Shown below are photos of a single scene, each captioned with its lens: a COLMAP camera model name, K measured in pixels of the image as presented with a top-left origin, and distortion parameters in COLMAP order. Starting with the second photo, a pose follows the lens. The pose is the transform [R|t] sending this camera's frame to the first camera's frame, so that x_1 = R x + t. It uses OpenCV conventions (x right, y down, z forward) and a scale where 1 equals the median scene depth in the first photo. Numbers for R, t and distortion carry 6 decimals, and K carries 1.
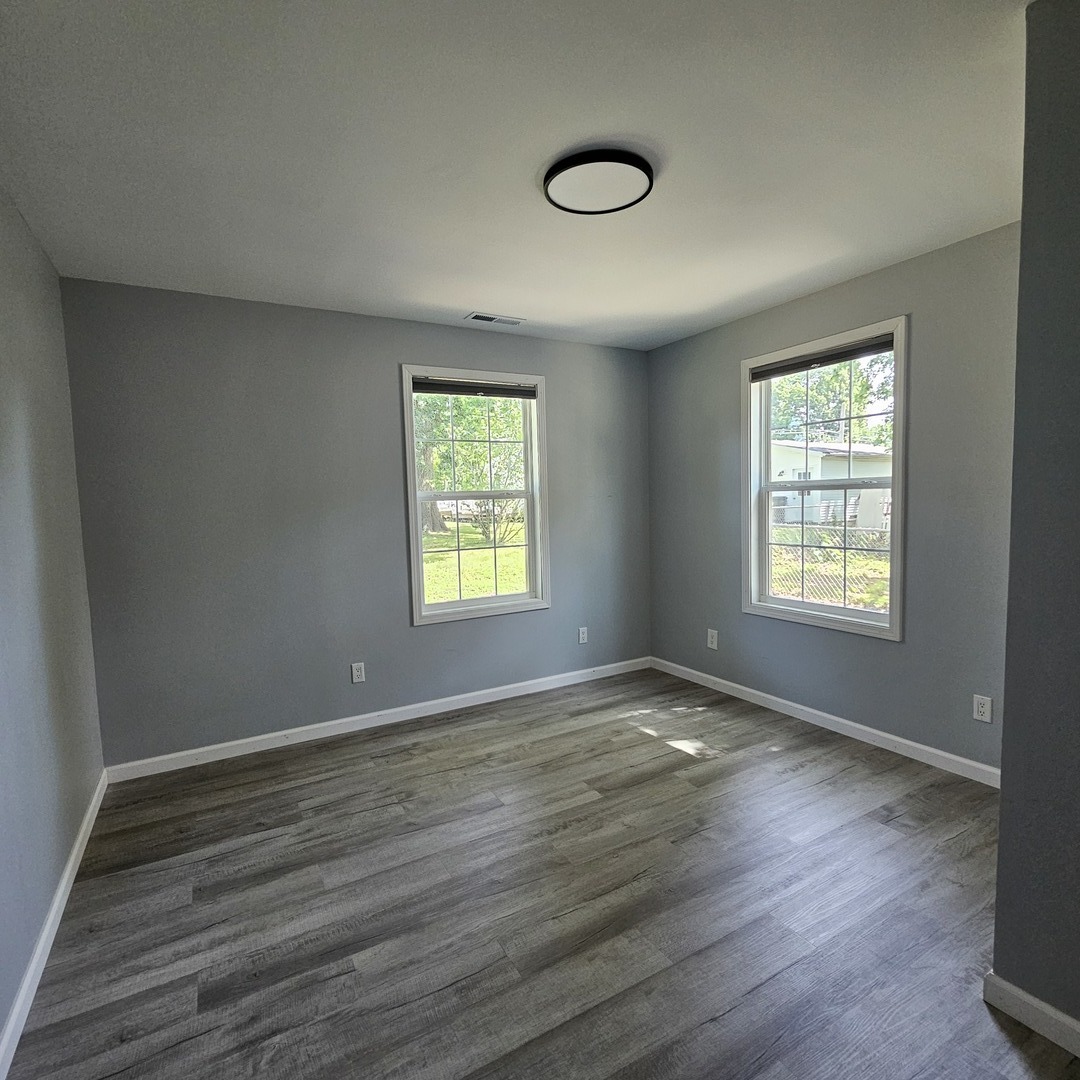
lens RADIAL K [[587.4, 0, 539.2], [0, 587.4, 543.3], [0, 0, 1]] dist [-0.001871, 0.002890]
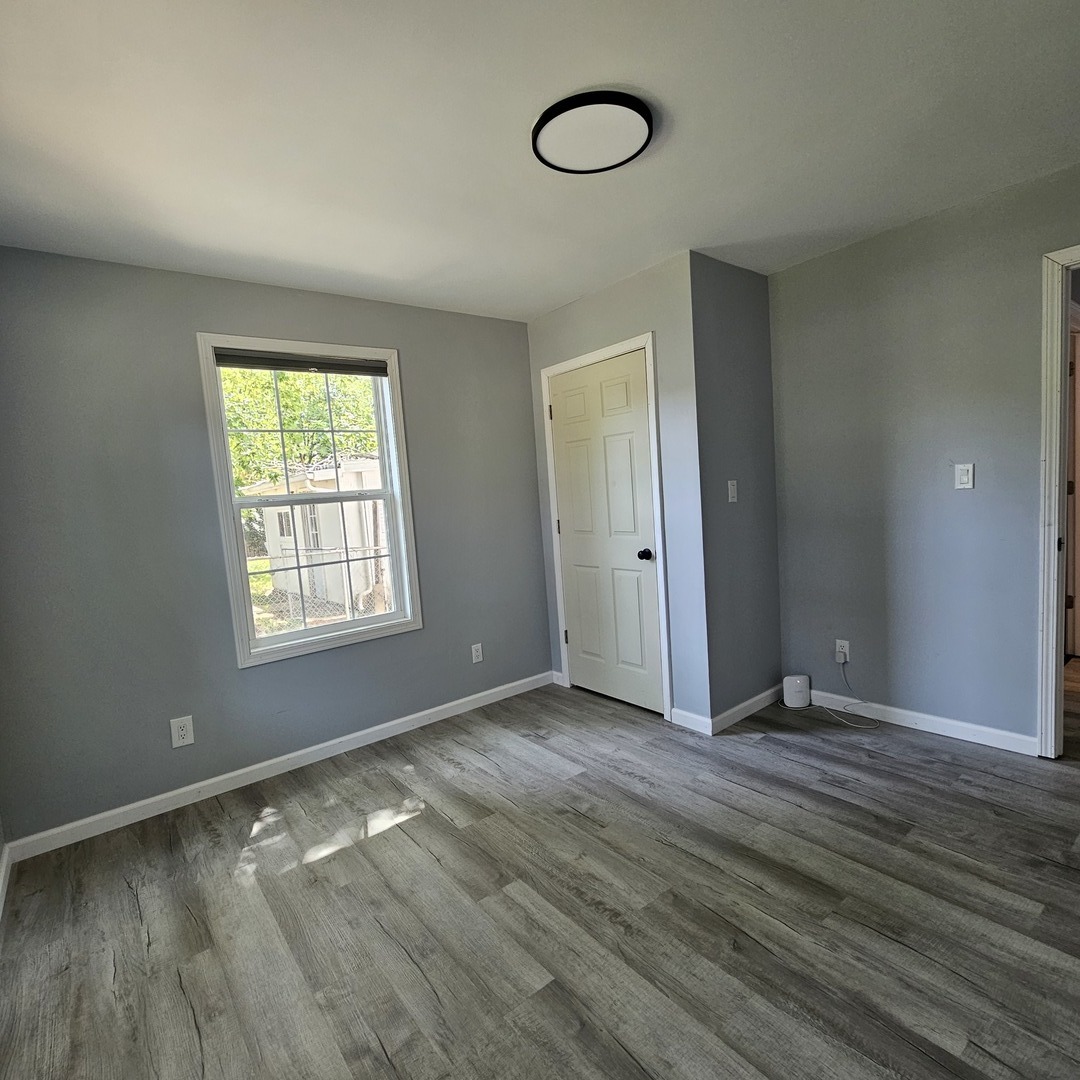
lens RADIAL K [[587.4, 0, 537.1], [0, 587.4, 543.1], [0, 0, 1]] dist [-0.001871, 0.002890]
pose [[-0.133498, -0.051212, 0.989725, -0.550683], [0.152334, 0.985736, 0.071553, -0.046765], [-0.979271, 0.160321, -0.123793, 0.871348]]
